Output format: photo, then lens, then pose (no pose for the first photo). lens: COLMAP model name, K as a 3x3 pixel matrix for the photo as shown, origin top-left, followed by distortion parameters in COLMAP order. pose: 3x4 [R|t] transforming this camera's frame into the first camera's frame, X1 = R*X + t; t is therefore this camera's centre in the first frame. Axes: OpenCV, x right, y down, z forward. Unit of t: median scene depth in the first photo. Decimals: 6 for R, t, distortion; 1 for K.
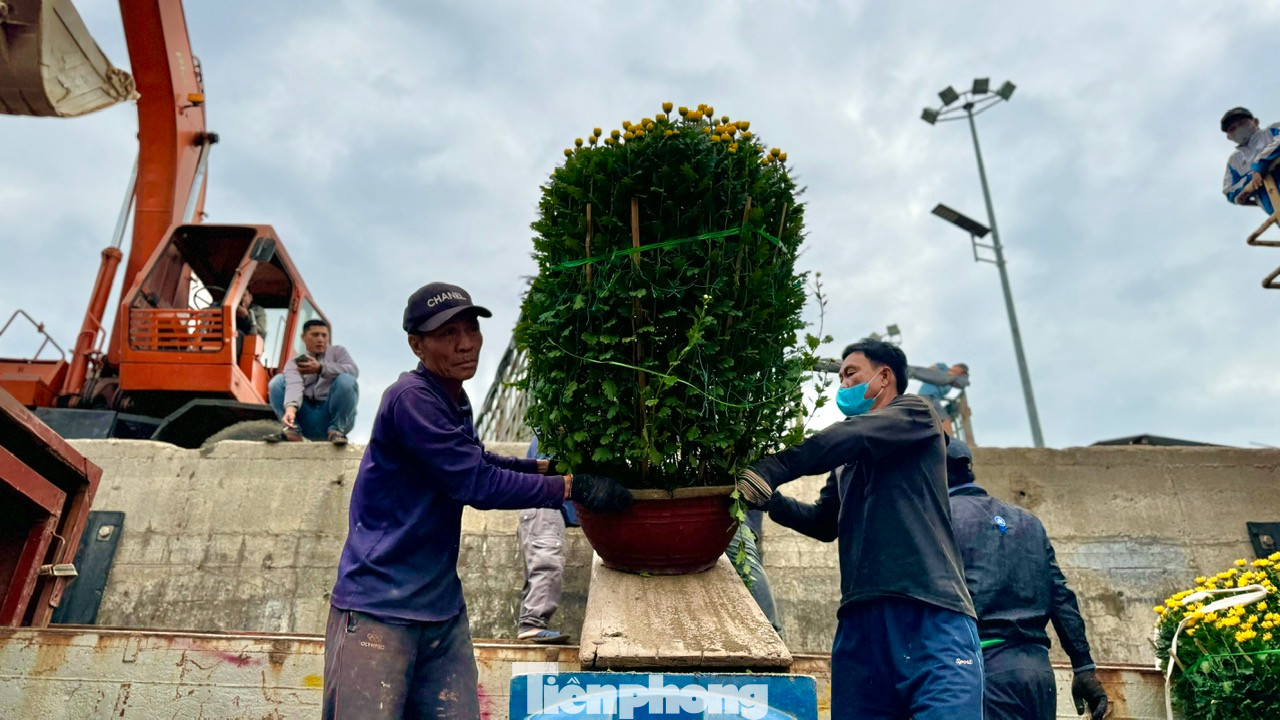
lens RADIAL K [[946.6, 0, 639.4], [0, 946.6, 359.9], [0, 0, 1]] dist [0.001010, -0.007540]
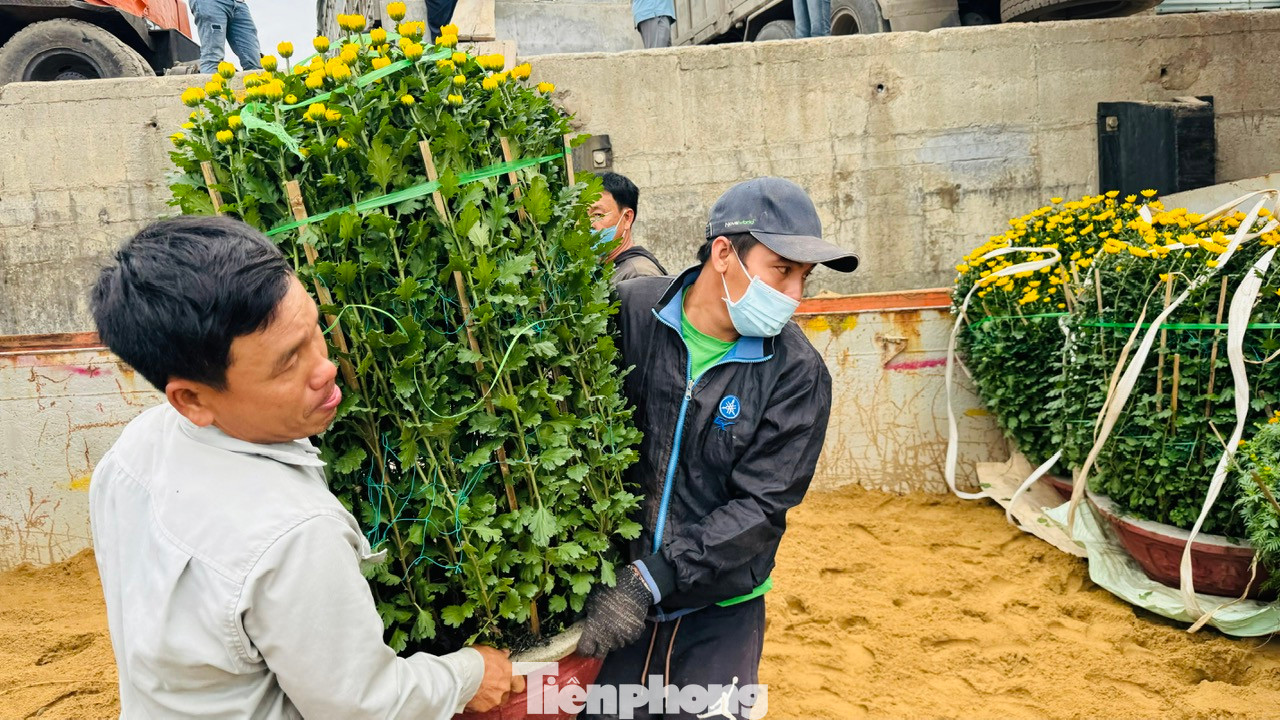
lens RADIAL K [[919.9, 0, 643.7], [0, 919.9, 360.6], [0, 0, 1]] dist [0.013130, -0.019942]
pose [[0.996247, -0.071756, 0.048400, 0.104340], [0.030680, 0.815646, 0.577737, -0.197137], [-0.080933, -0.574084, 0.814787, 0.096318]]
